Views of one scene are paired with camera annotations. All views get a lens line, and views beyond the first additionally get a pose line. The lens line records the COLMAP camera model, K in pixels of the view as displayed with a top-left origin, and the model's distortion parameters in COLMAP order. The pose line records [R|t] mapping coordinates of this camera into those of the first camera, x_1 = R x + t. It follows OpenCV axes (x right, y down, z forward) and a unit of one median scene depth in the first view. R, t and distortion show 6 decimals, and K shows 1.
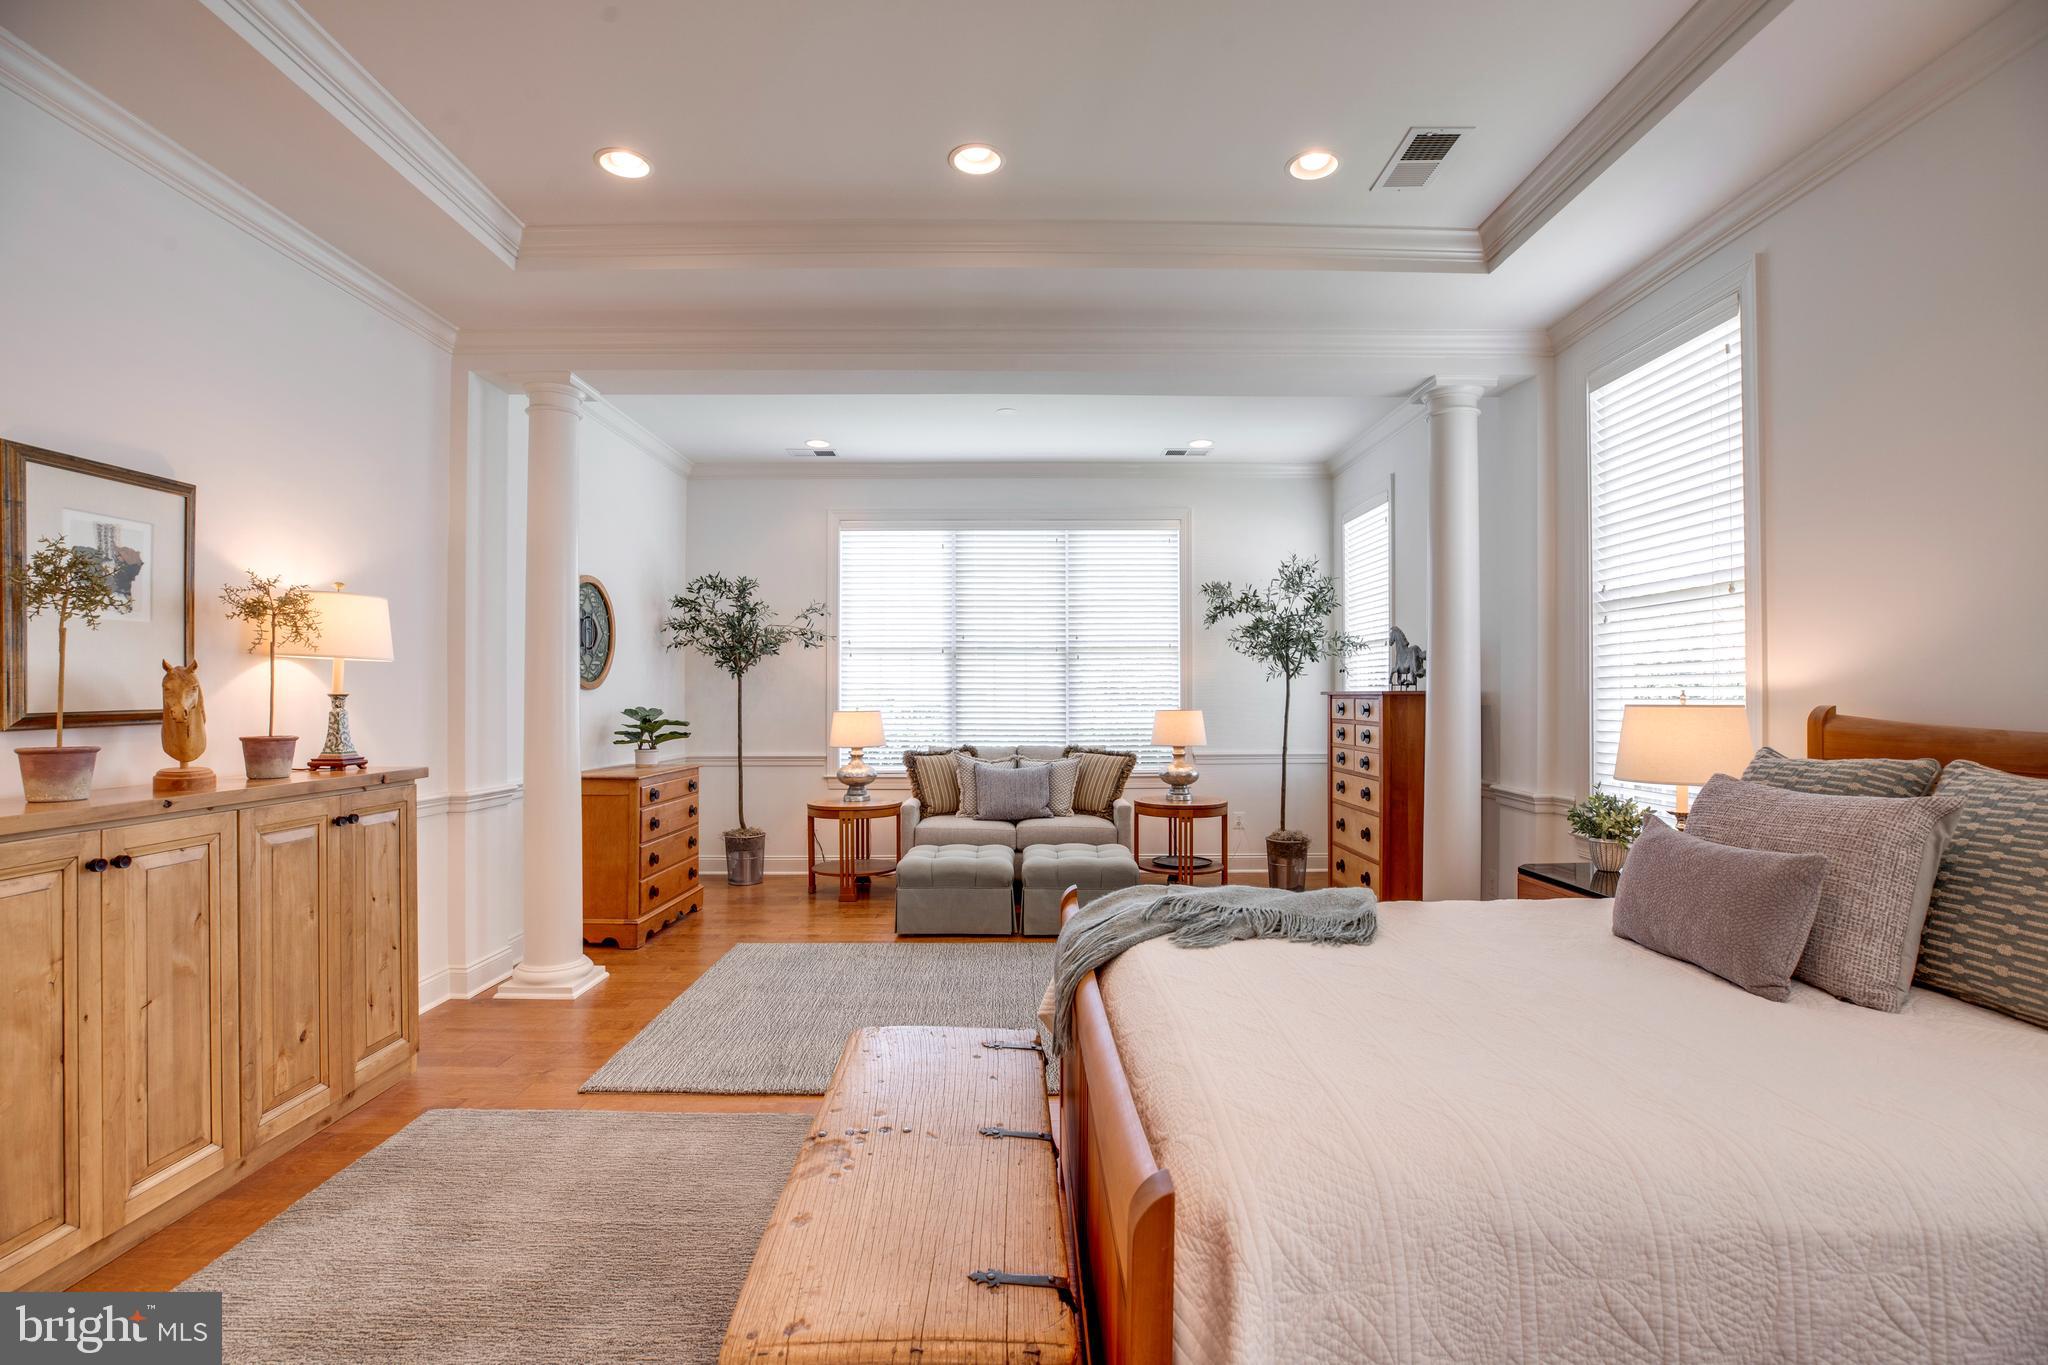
lens RADIAL K [[943.8, 0, 1024.8], [0, 943.8, 691.8], [0, 0, 1]] dist [-0.045066, 0.012170]
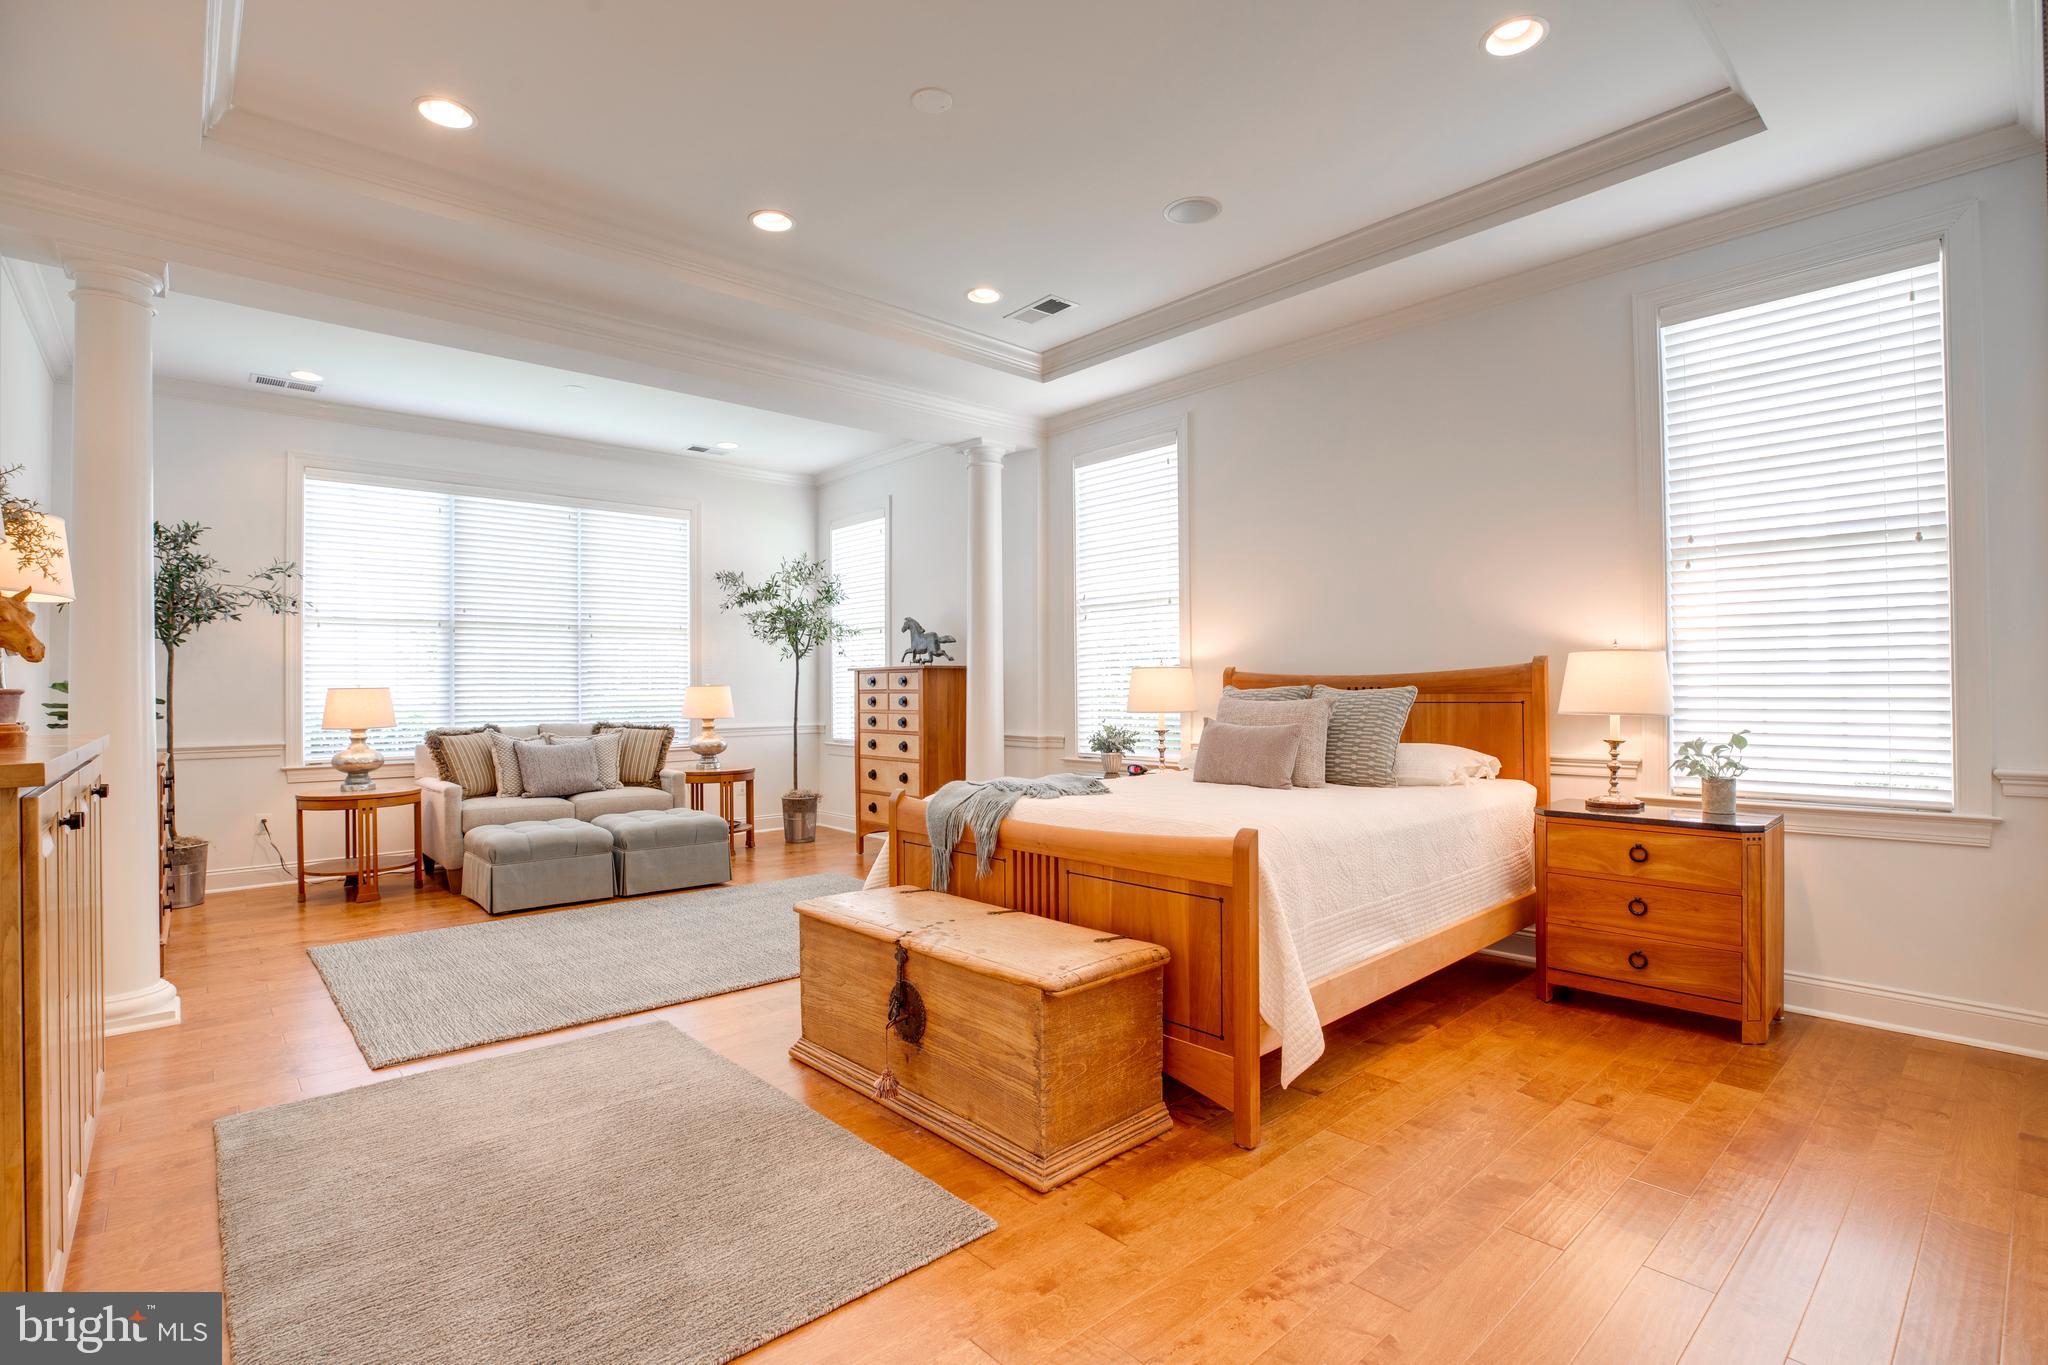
lens RADIAL K [[957.2, 0, 1034.5], [0, 957.2, 681.1], [0, 0, 1]] dist [-0.030476, 0.000641]
pose [[0.747060, 0.000538, 0.664757, -0.305441], [0.004368, 0.999974, -0.005718, 0.022768], [-0.664743, 0.007176, 0.747038, -0.080171]]
